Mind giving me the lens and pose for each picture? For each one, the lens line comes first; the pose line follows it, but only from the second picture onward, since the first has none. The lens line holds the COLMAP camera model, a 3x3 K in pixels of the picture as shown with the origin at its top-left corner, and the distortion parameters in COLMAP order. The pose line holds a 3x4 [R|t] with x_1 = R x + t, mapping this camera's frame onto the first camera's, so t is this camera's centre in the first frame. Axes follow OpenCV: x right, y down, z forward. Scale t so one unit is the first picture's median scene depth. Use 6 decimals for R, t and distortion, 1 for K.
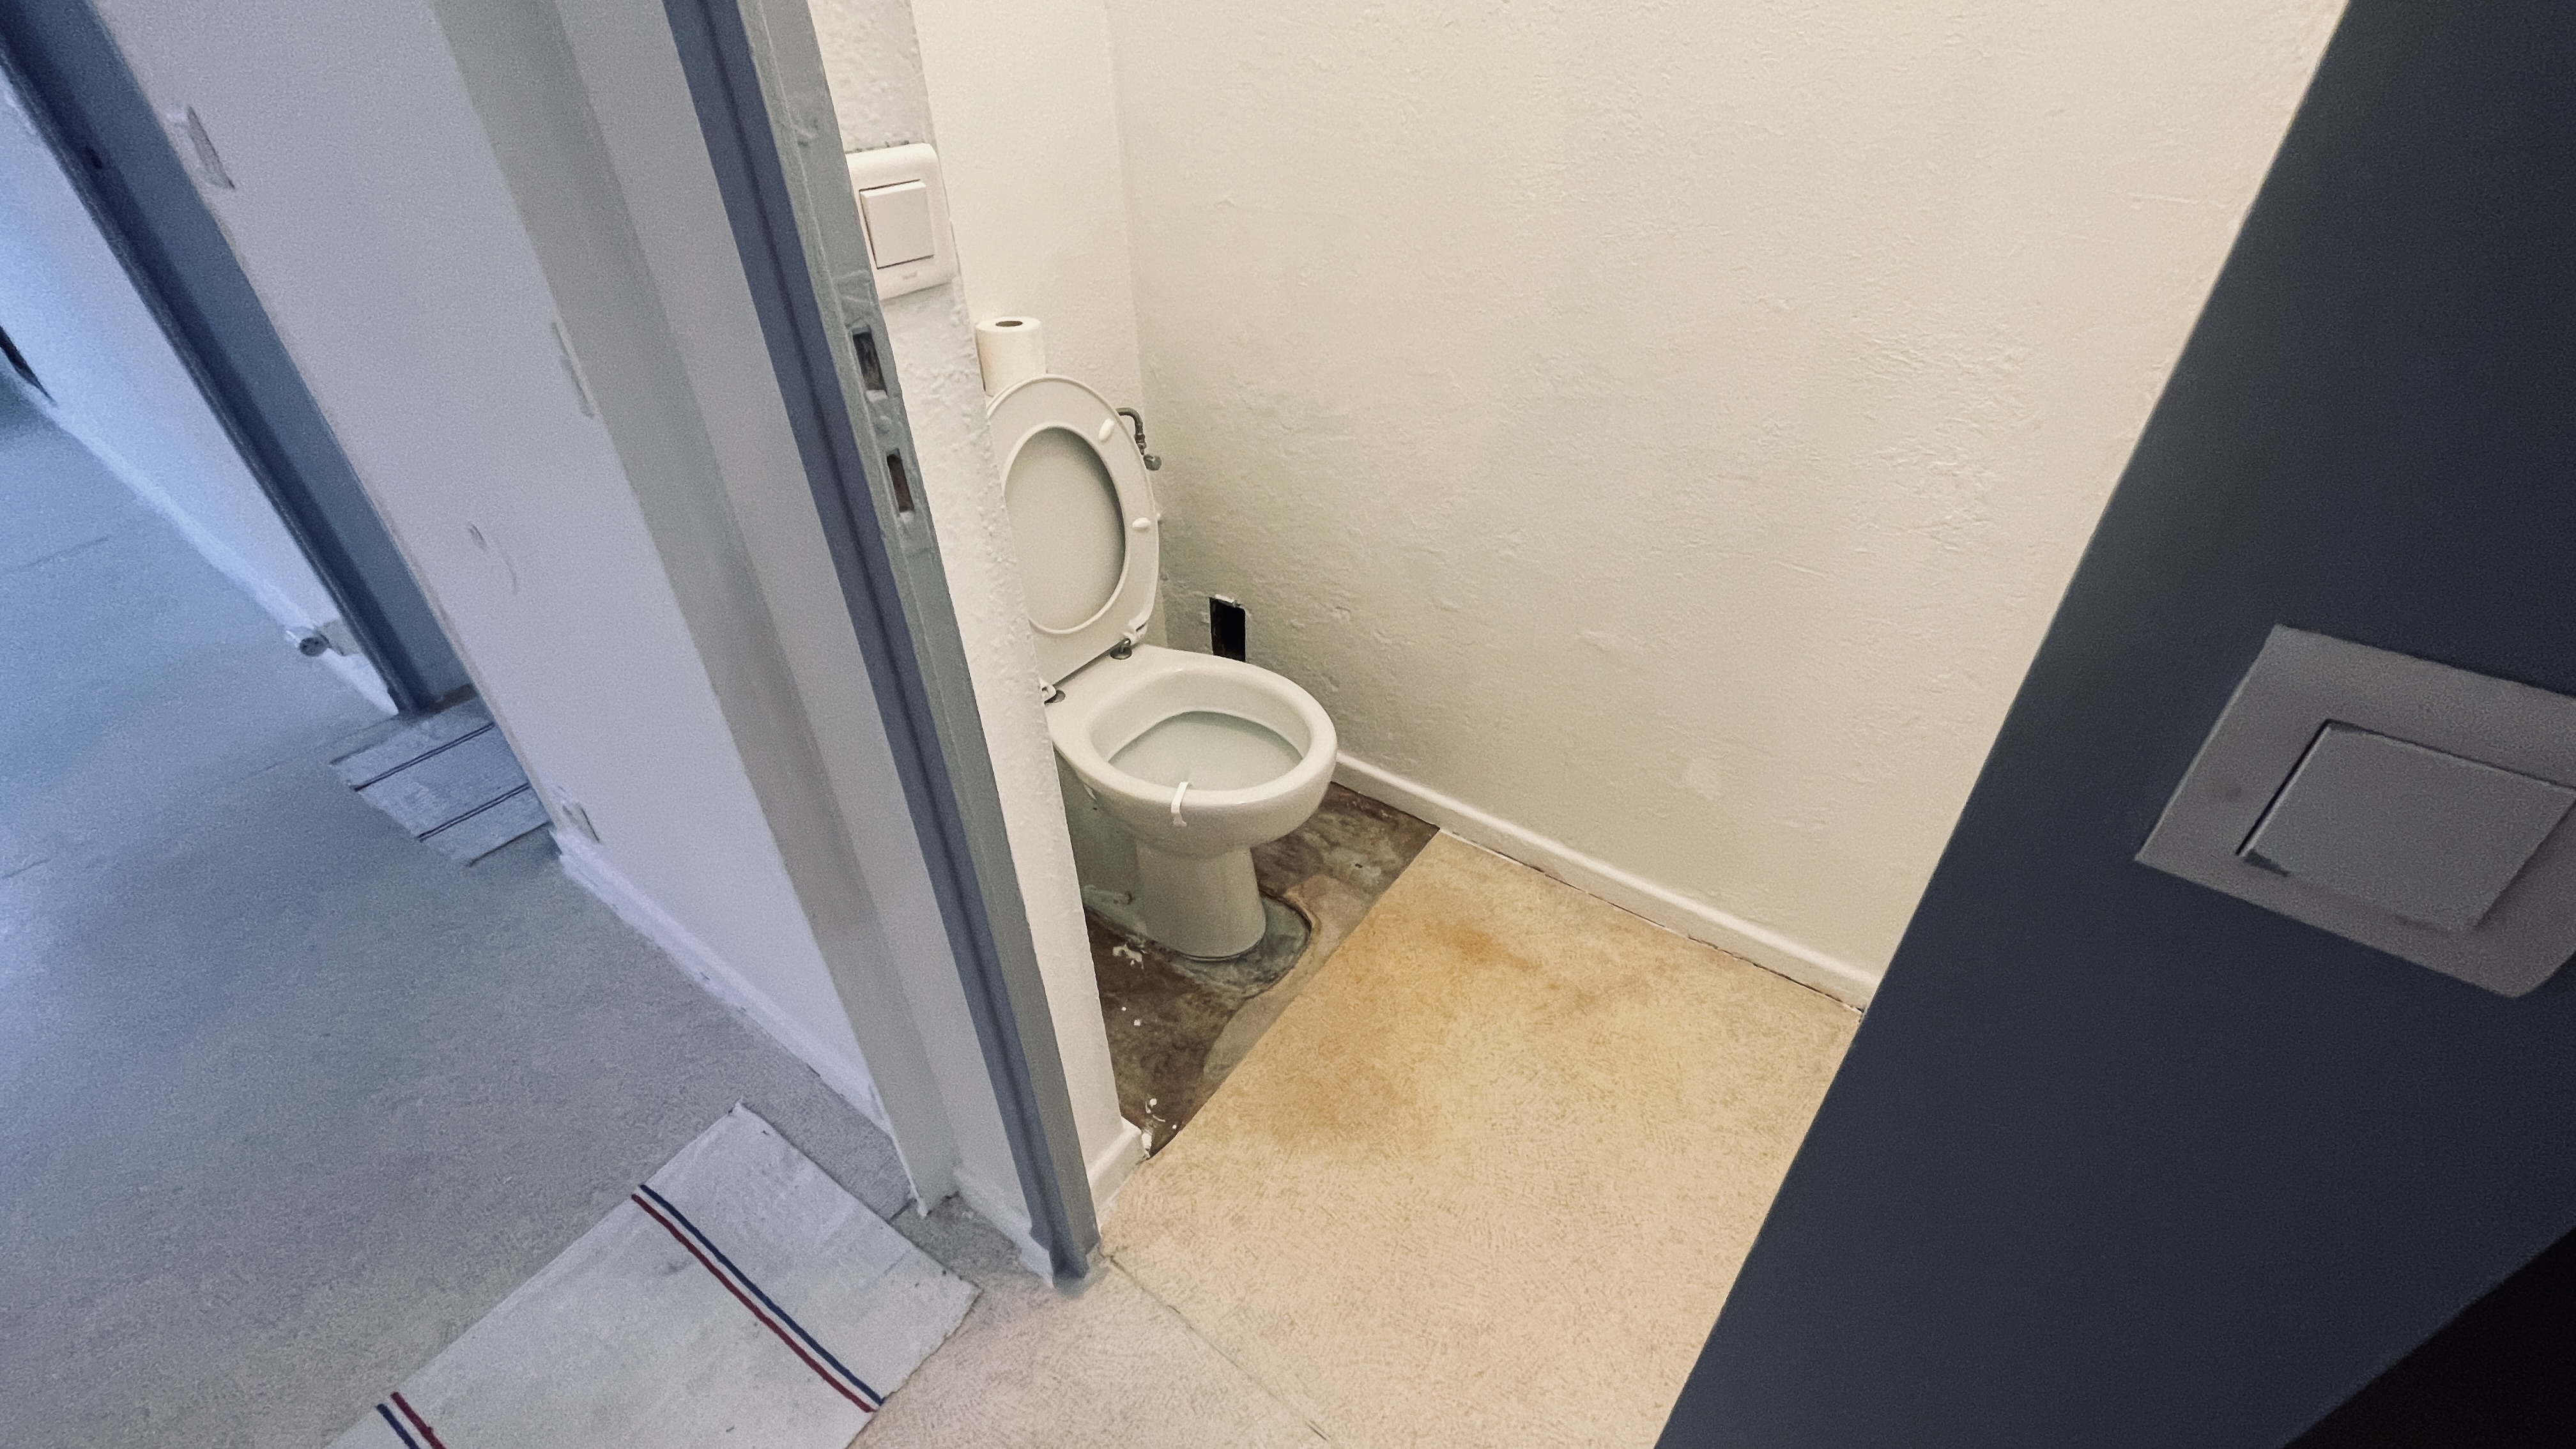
lens RADIAL K [[1051.3, 0, 1286.5], [0, 1051.3, 719.6], [0, 0, 1]] dist [0.003176, 0.002166]
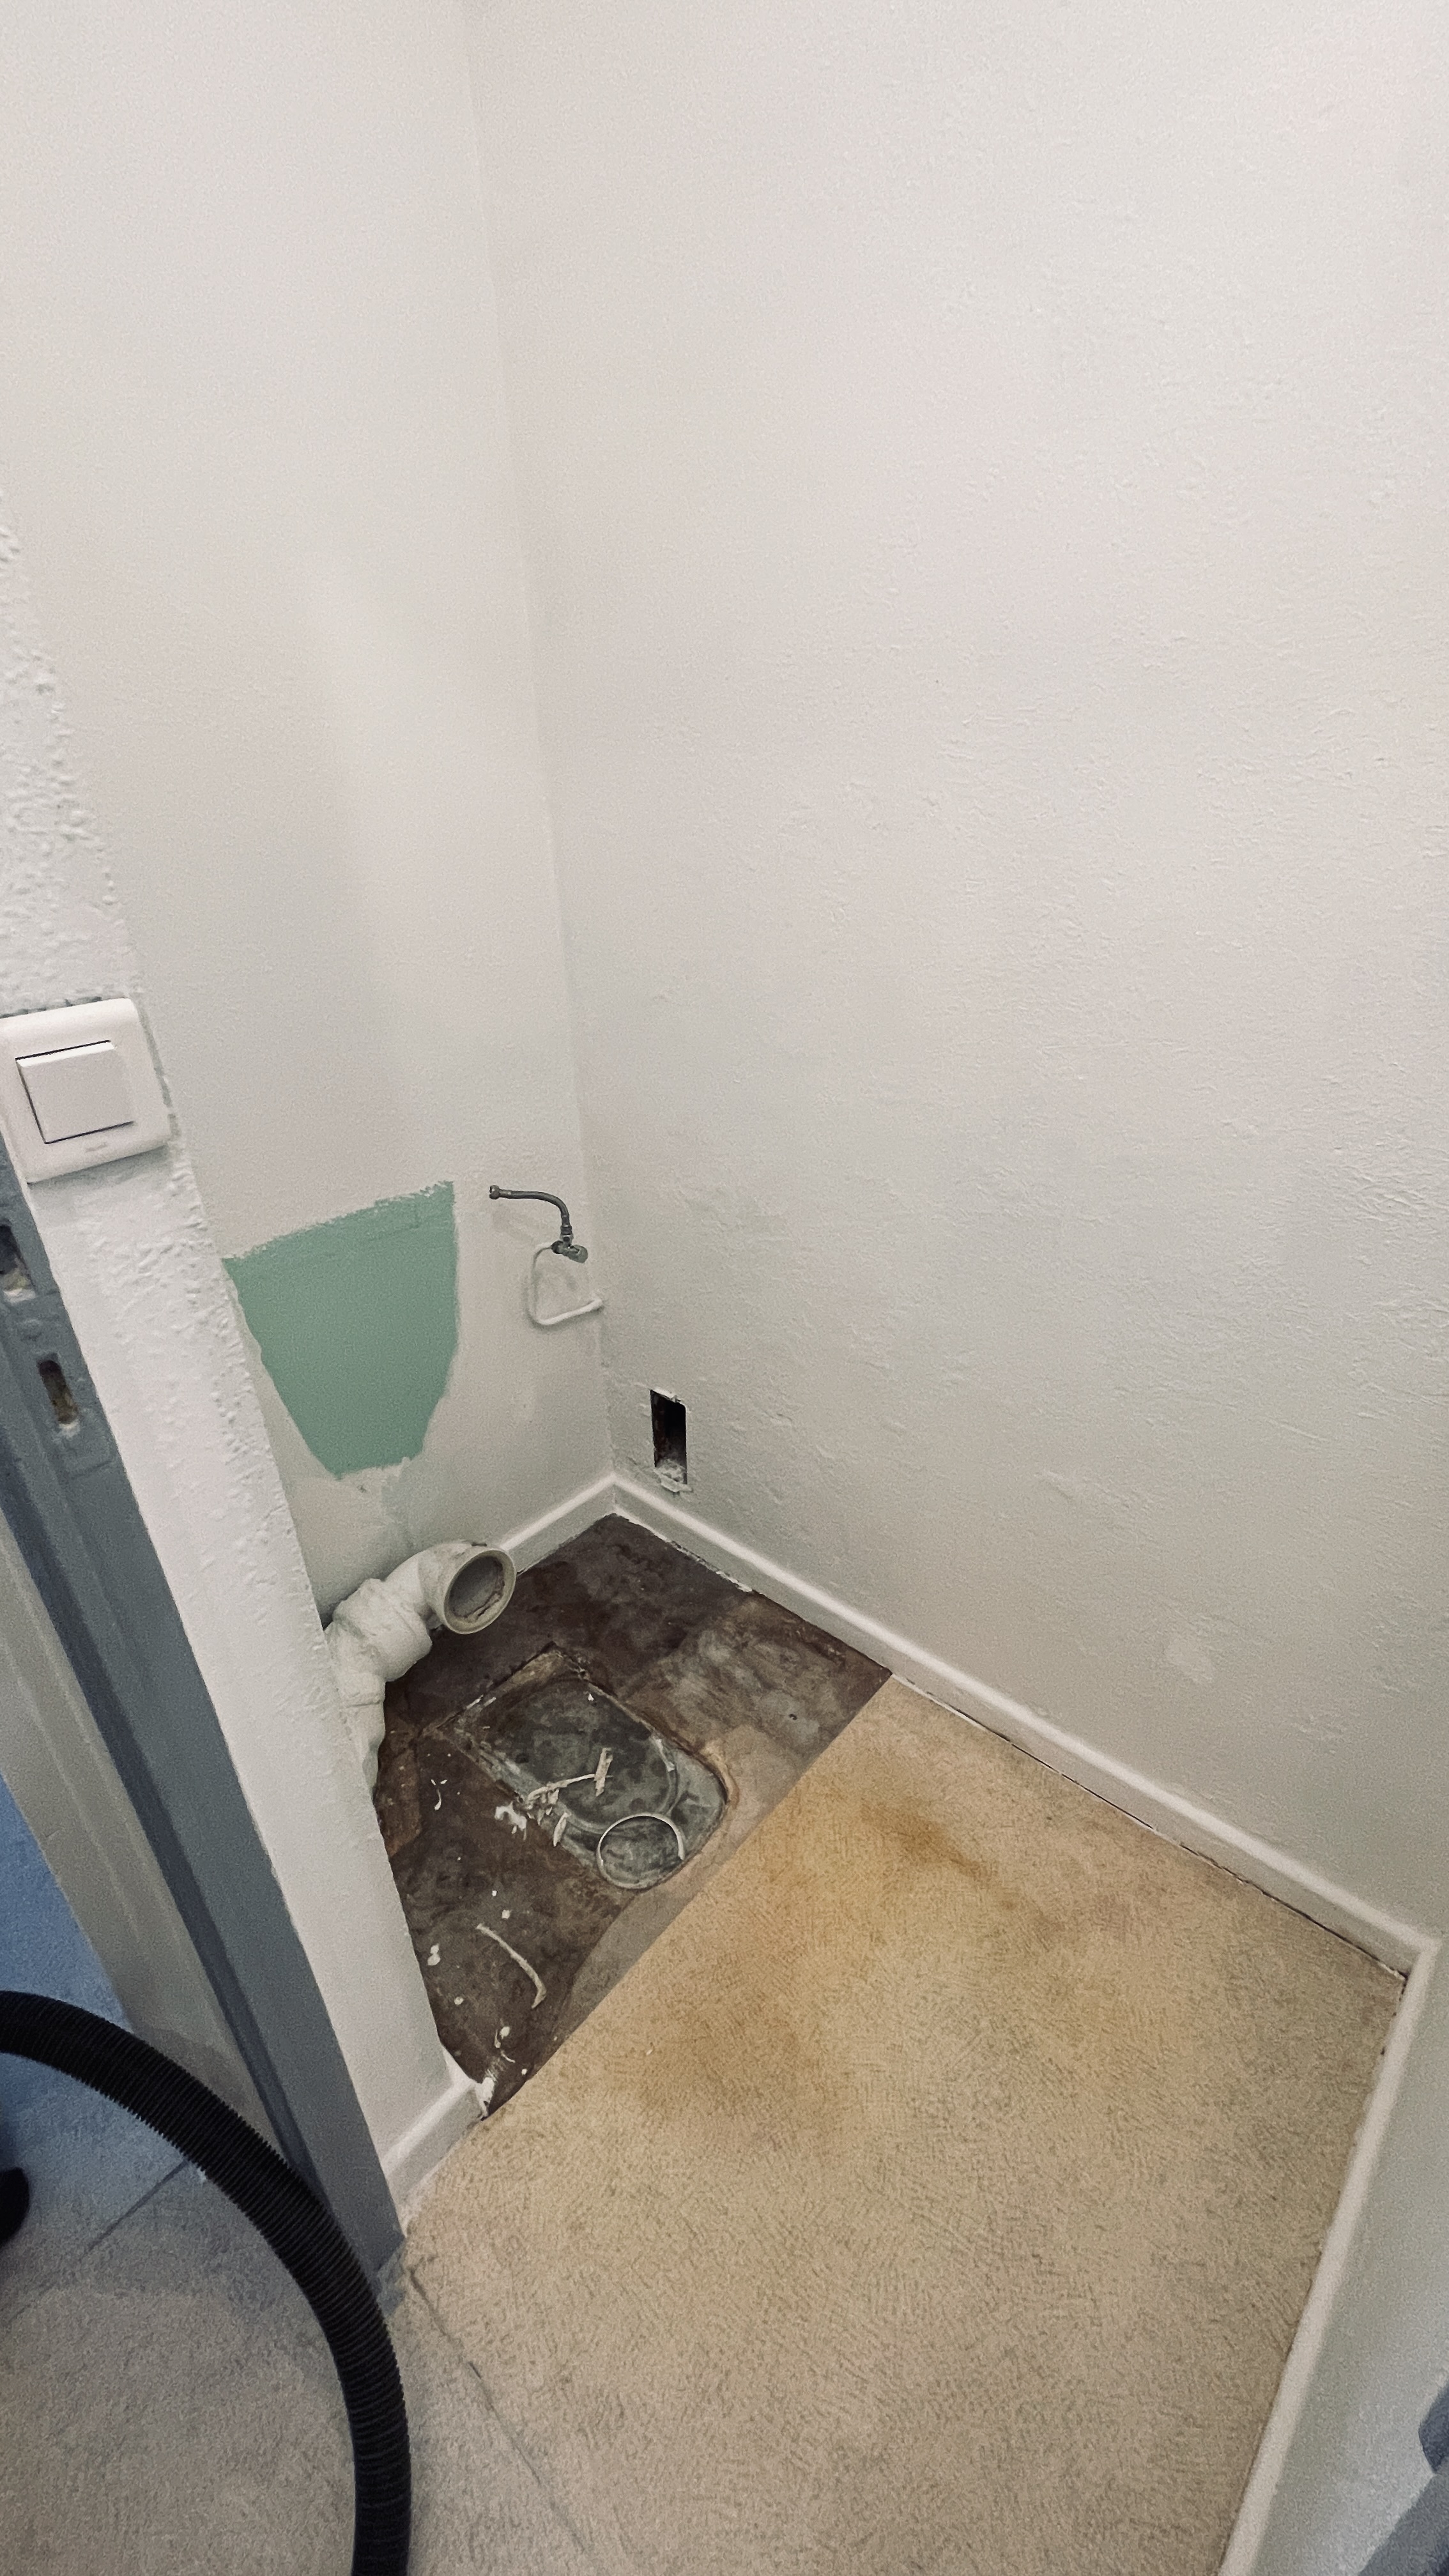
lens RADIAL K [[1051.3, 0, 740.7], [0, 1051.3, 1287.7], [0, 0, 1]] dist [0.003176, 0.002166]
pose [[0.995936, 0.031996, -0.084186, 0.103228], [-0.043794, 0.988860, -0.142258, -0.099761], [0.078696, 0.145367, 0.986243, 0.109291]]
